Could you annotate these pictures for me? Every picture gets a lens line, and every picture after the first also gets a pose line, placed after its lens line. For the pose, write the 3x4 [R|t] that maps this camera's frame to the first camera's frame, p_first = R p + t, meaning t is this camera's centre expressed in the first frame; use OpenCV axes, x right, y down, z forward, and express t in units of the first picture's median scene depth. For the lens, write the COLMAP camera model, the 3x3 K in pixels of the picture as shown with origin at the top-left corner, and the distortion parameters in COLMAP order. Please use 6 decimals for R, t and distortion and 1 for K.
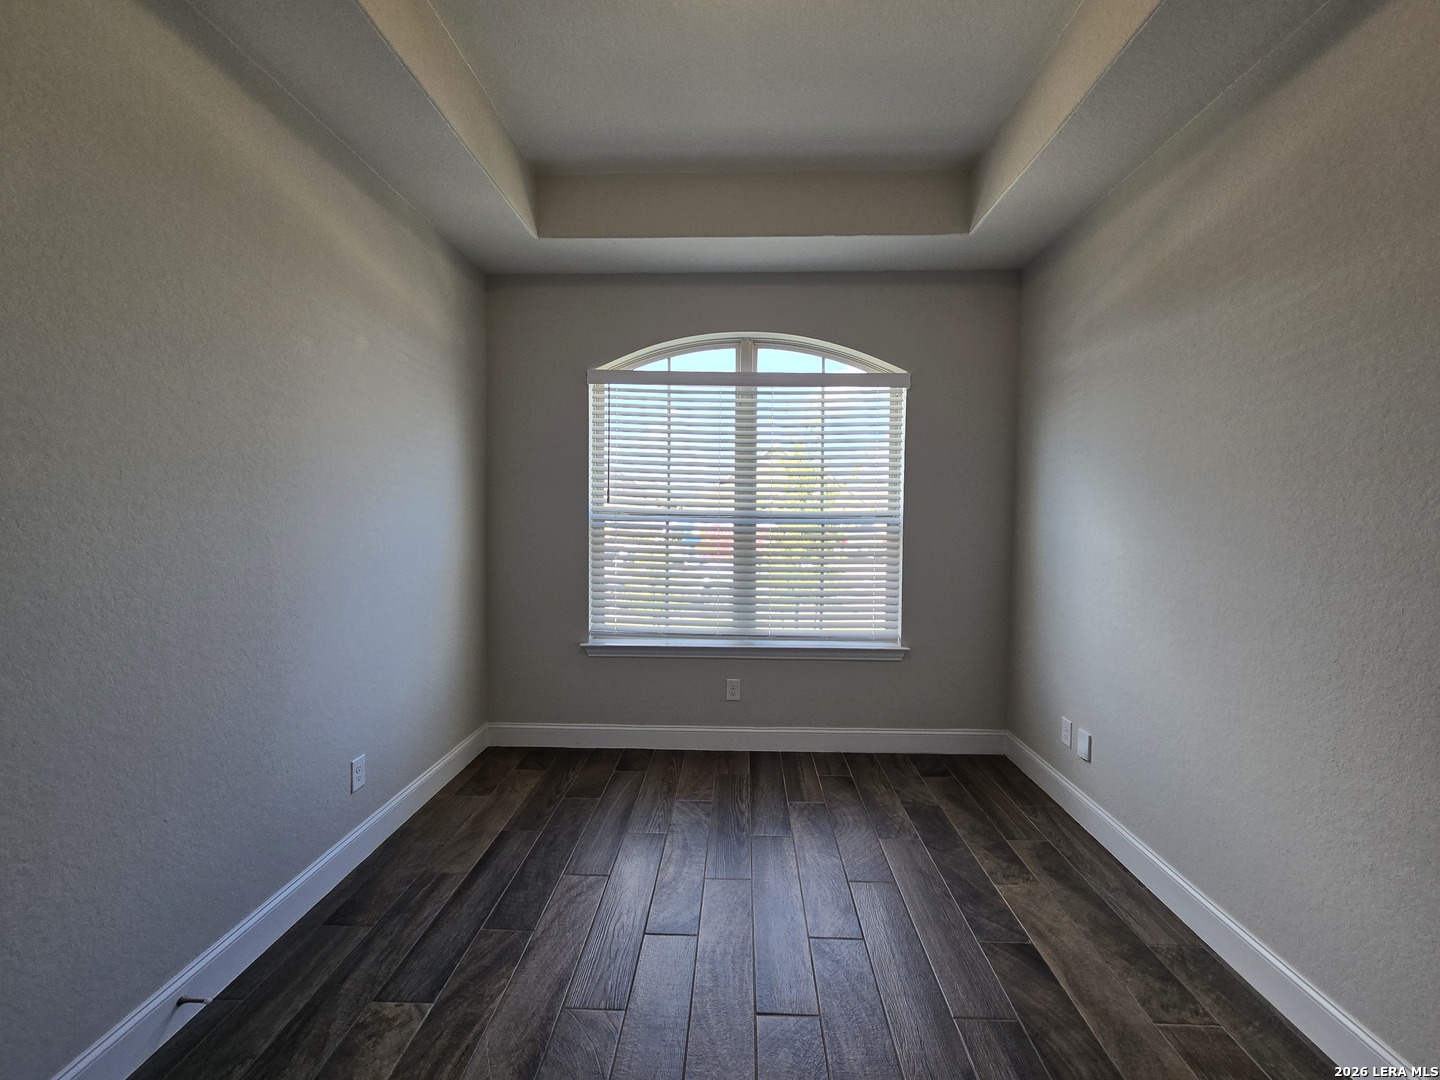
lens RADIAL K [[593.1, 0, 722.3], [0, 593.1, 529.9], [0, 0, 1]] dist [-0.000064, 0.000725]
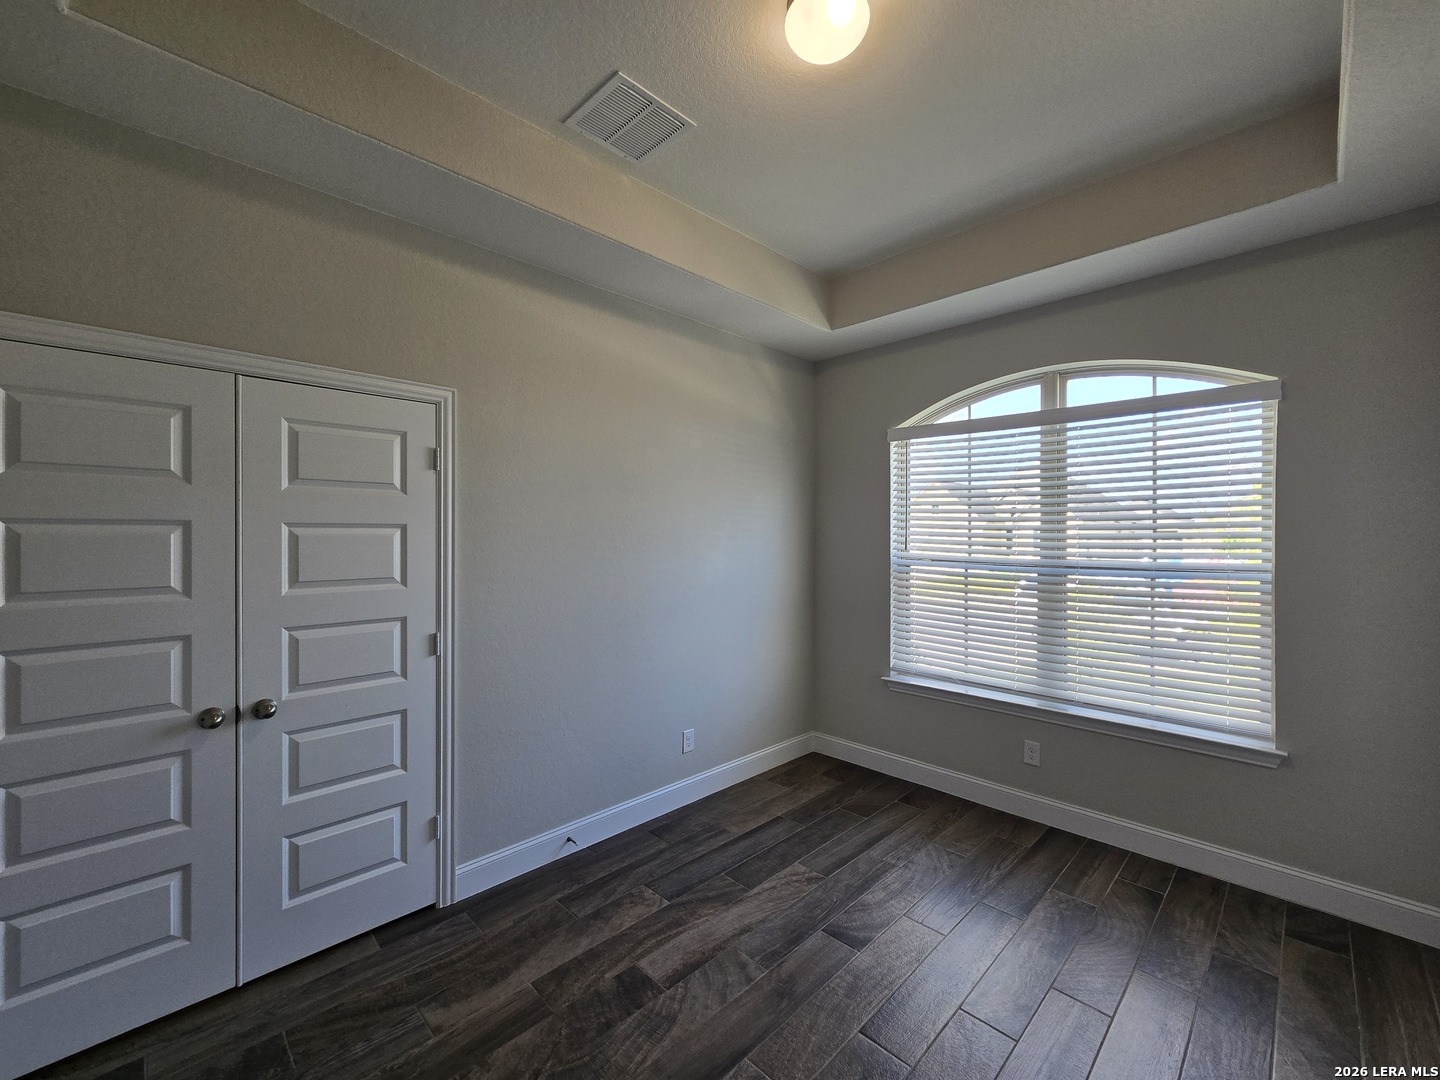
lens RADIAL K [[588.3, 0, 740.7], [0, 588.3, 540.0], [0, 0, 1]] dist [0.000370, 0.003163]
pose [[0.742808, -0.000303, -0.669504, 0.309003], [-0.020824, 0.999506, -0.023557, -0.032984], [0.669180, 0.031441, 0.742434, 0.005097]]
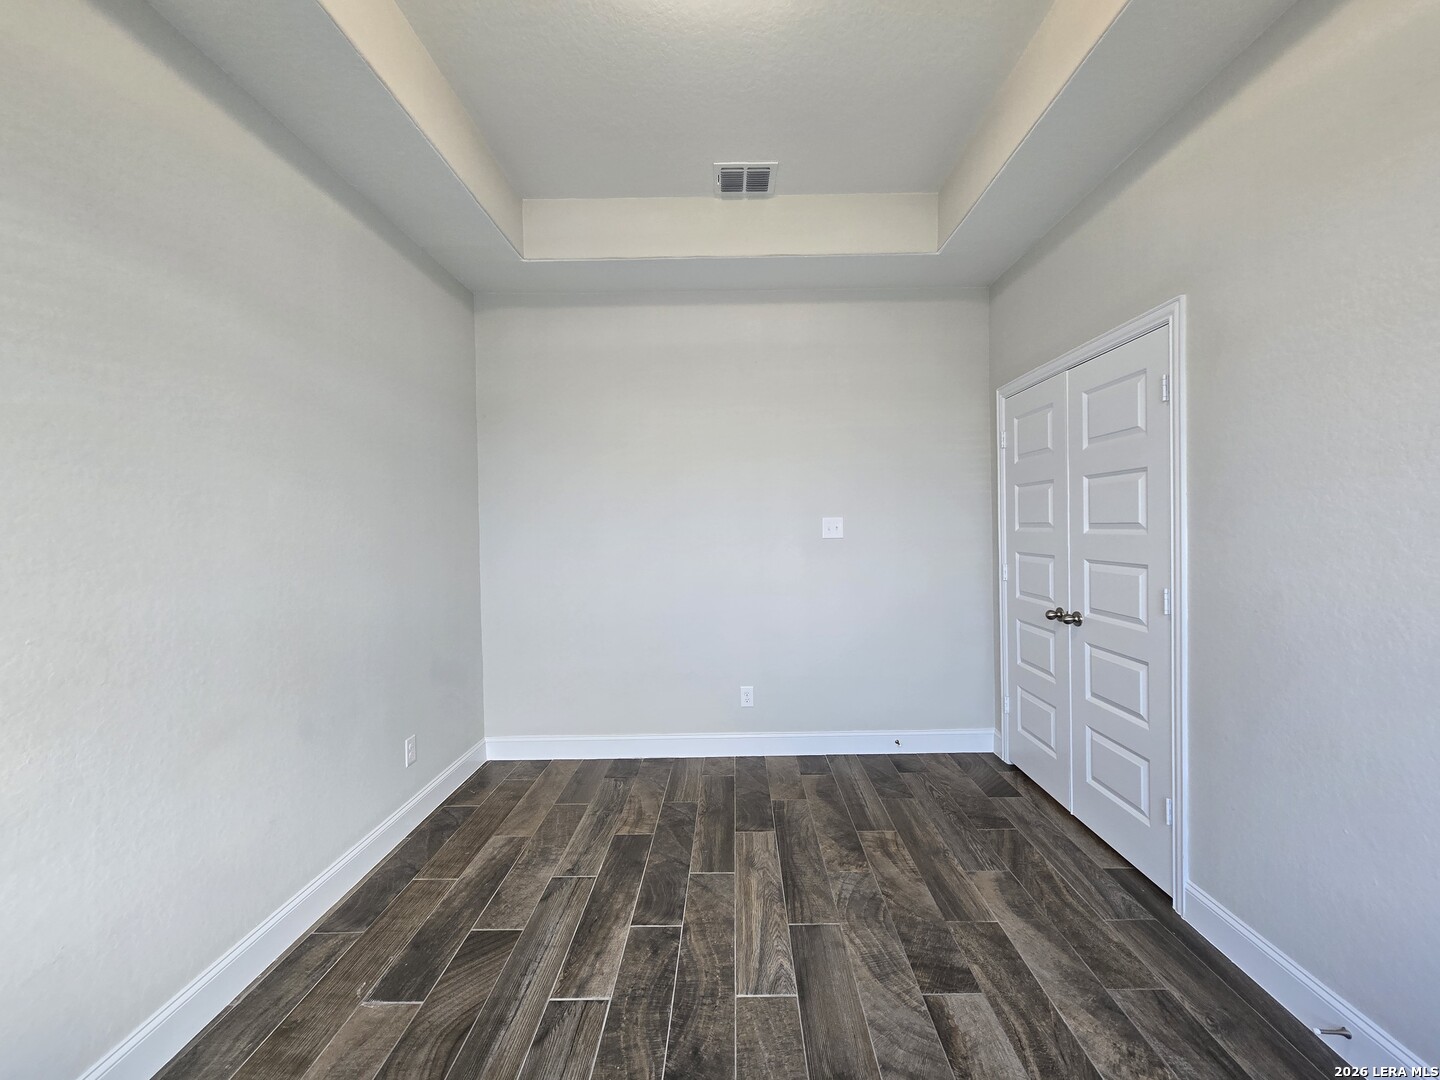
lens RADIAL K [[593.1, 0, 722.3], [0, 593.1, 529.9], [0, 0, 1]] dist [-0.000064, 0.000725]
pose [[-0.999760, 0.007233, -0.020663, 0.041591], [0.006295, 0.998962, 0.045113, -0.022619], [0.020968, 0.044972, -0.998768, 0.898038]]
